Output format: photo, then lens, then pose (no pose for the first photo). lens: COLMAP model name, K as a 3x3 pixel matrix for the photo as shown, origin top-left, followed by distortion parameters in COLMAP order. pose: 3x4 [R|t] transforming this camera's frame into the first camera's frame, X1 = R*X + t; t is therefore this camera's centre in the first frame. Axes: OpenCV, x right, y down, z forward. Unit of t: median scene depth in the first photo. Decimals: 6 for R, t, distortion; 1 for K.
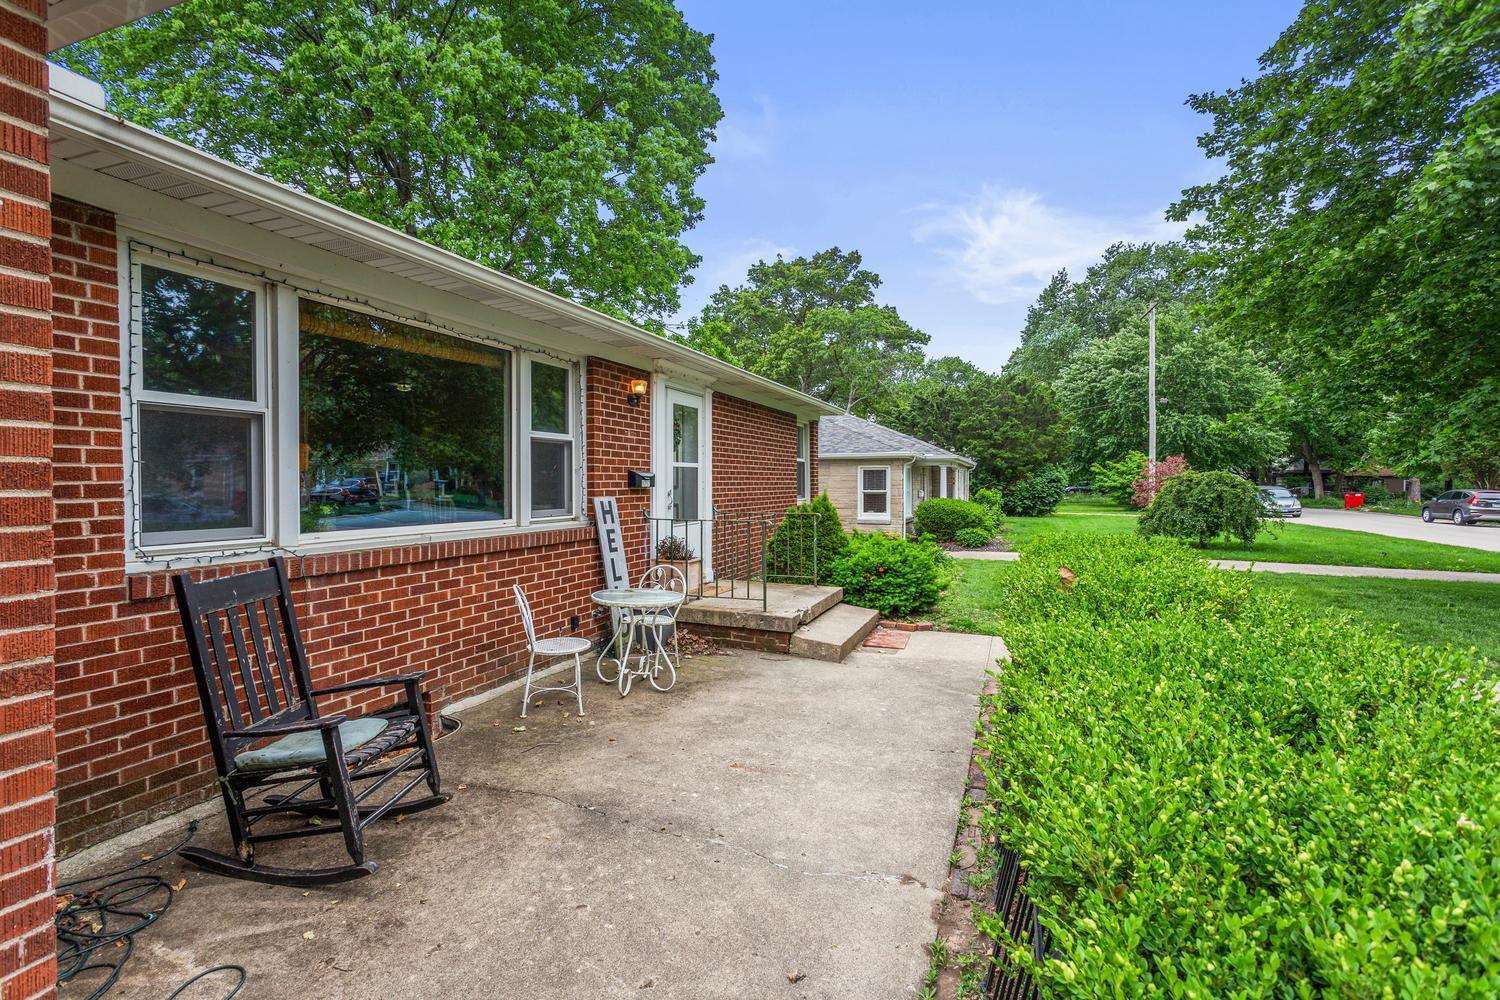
lens RADIAL K [[723.5, 0, 742.1], [0, 723.5, 492.4], [0, 0, 1]] dist [-0.000700, -0.001117]
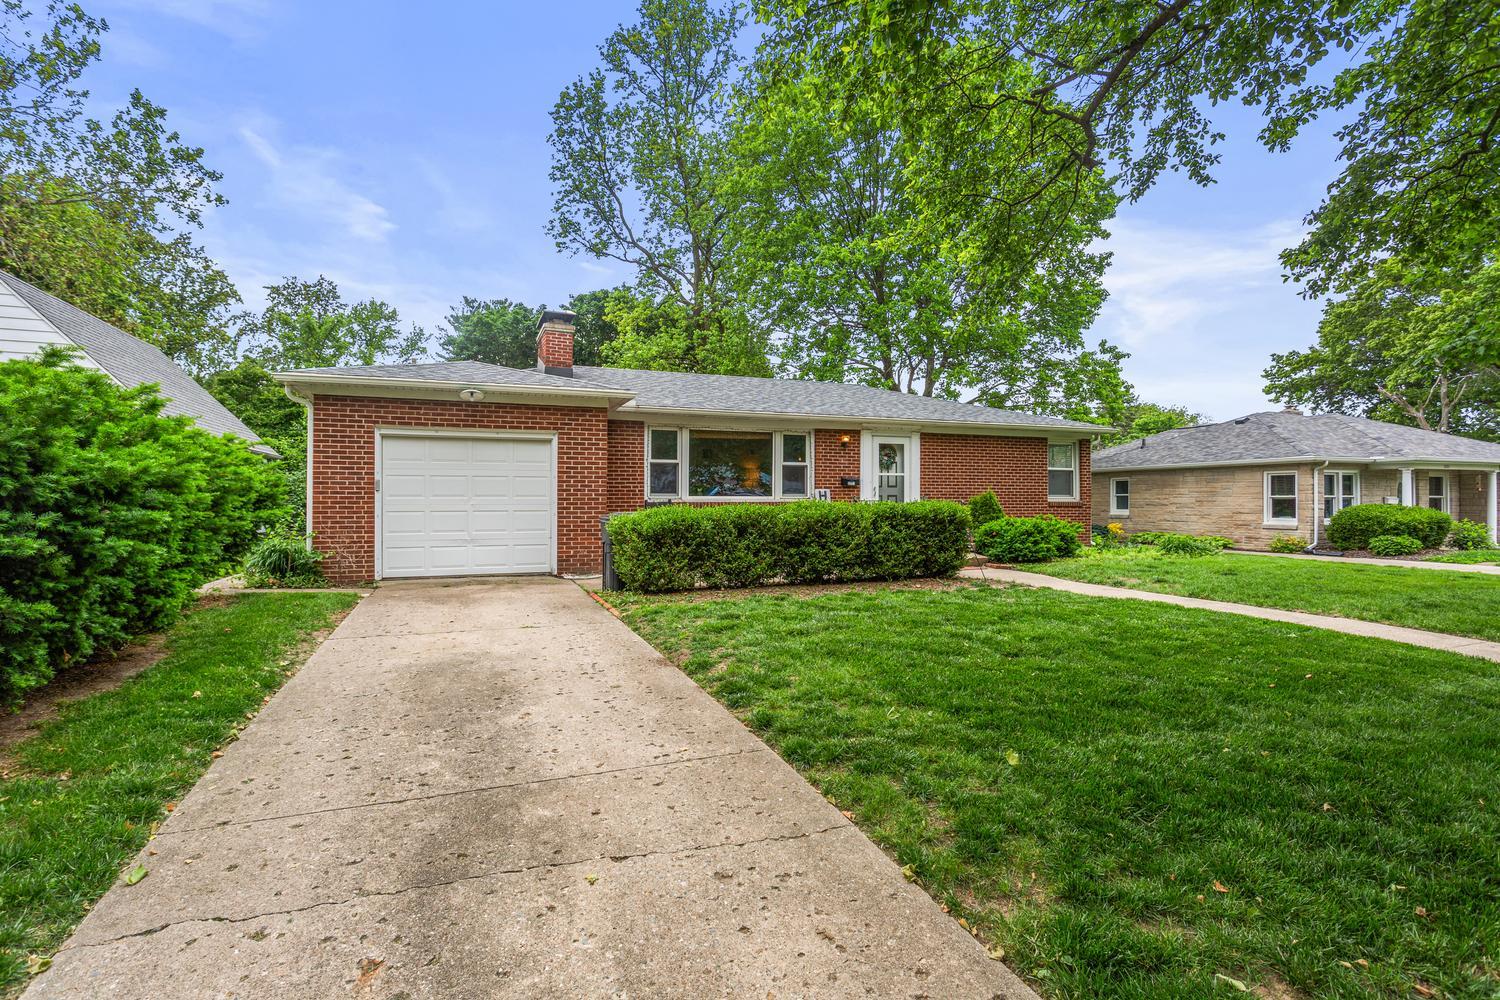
lens RADIAL K [[723.5, 0, 749.2], [0, 723.5, 495.3], [0, 0, 1]] dist [-0.000700, -0.001117]
pose [[0.678443, -0.001828, -0.734650, 1.358191], [-0.011564, 0.999846, -0.013166, 0.059587], [0.734562, 0.017428, 0.678318, -0.733270]]
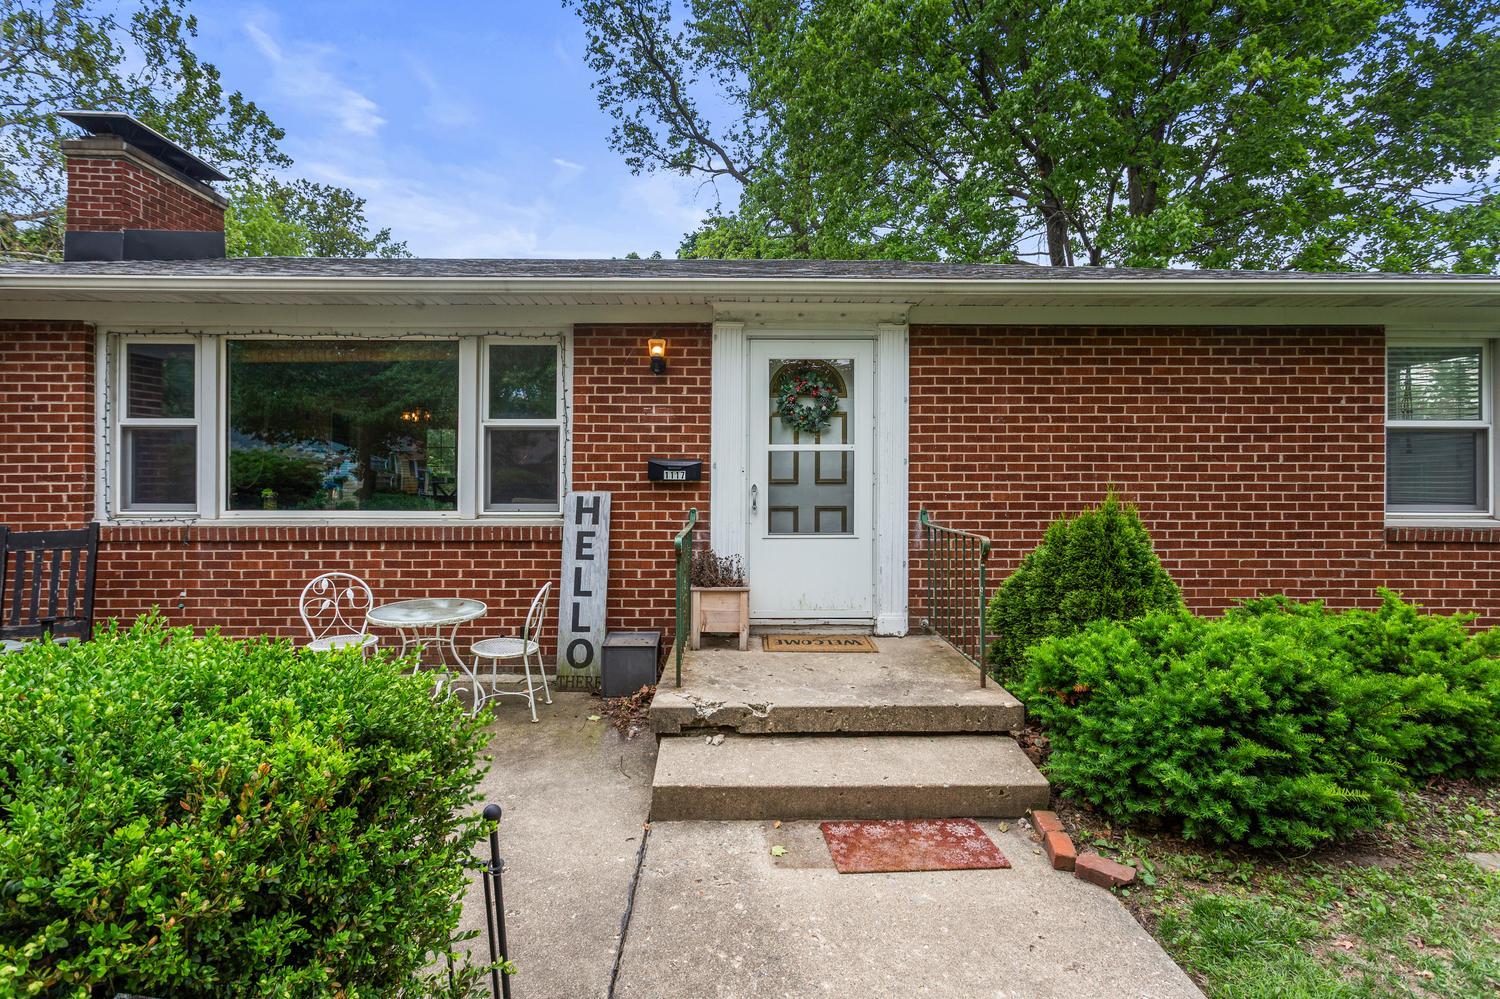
lens RADIAL K [[723.5, 0, 749.6], [0, 723.5, 477.0], [0, 0, 1]] dist [-0.000700, -0.001117]
pose [[0.375238, 0.001353, -0.926928, 0.650813], [-0.014496, 0.999885, -0.004409, -0.009633], [0.926815, 0.015091, 0.375214, 0.877604]]
